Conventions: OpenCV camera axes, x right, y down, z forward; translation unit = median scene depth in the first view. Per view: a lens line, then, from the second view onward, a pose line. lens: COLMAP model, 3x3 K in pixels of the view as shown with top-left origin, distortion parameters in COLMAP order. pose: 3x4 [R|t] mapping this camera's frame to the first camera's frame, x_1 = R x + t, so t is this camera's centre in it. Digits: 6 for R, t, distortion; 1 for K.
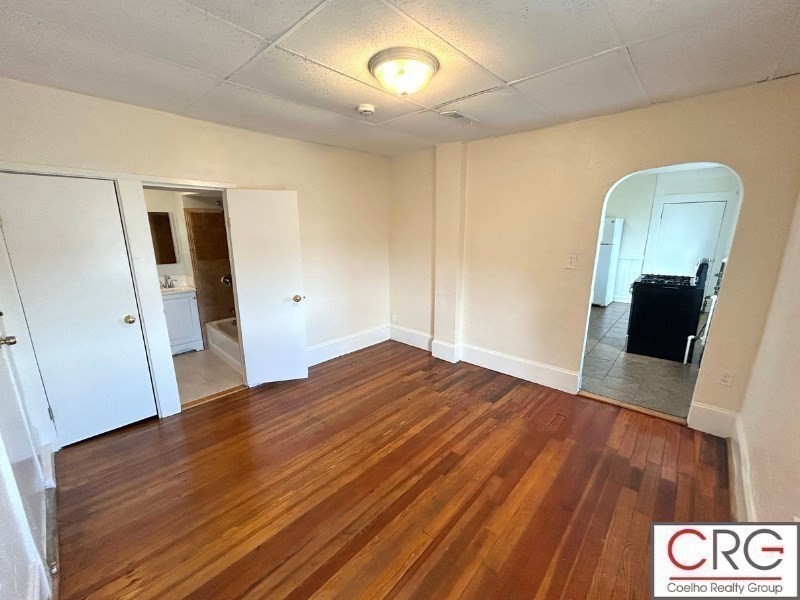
lens RADIAL K [[321.4, 0, 399.6], [0, 321.4, 299.2], [0, 0, 1]] dist [-0.001650, 0.000056]
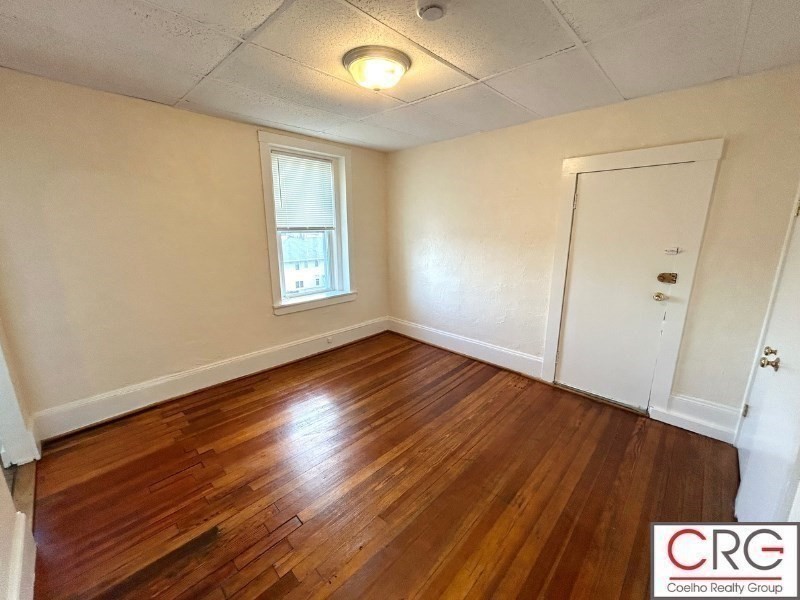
lens RADIAL K [[321.4, 0, 399.6], [0, 321.4, 299.2], [0, 0, 1]] dist [-0.001650, 0.000056]
pose [[-0.999932, -0.001985, 0.011509, -0.047965], [0.003247, 0.899360, 0.437197, -0.339075], [-0.011219, 0.437205, -0.899292, 1.556908]]
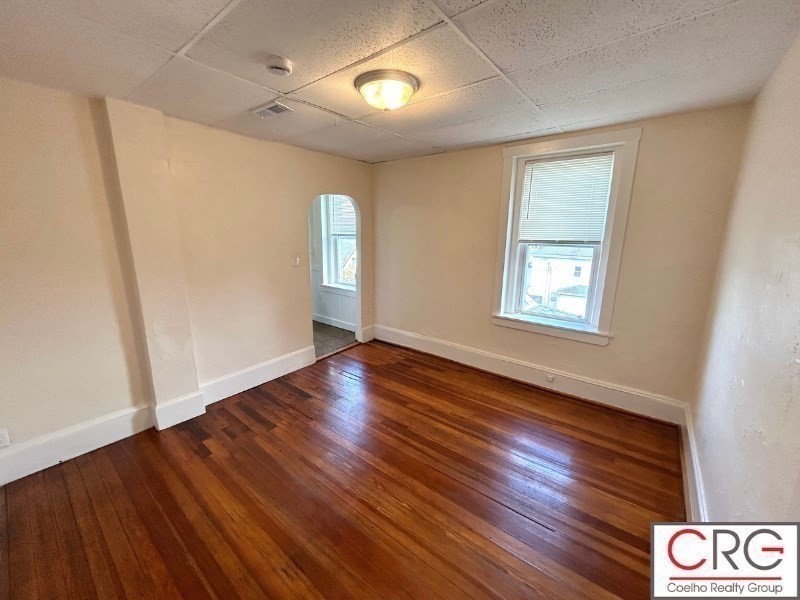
lens RADIAL K [[321.4, 0, 399.6], [0, 321.4, 299.2], [0, 0, 1]] dist [-0.001650, 0.000056]
pose [[-0.072103, -0.205118, 0.976078, -0.822199], [0.214320, 0.952579, 0.216011, -0.179543], [-0.974099, 0.224768, -0.024723, 0.787389]]
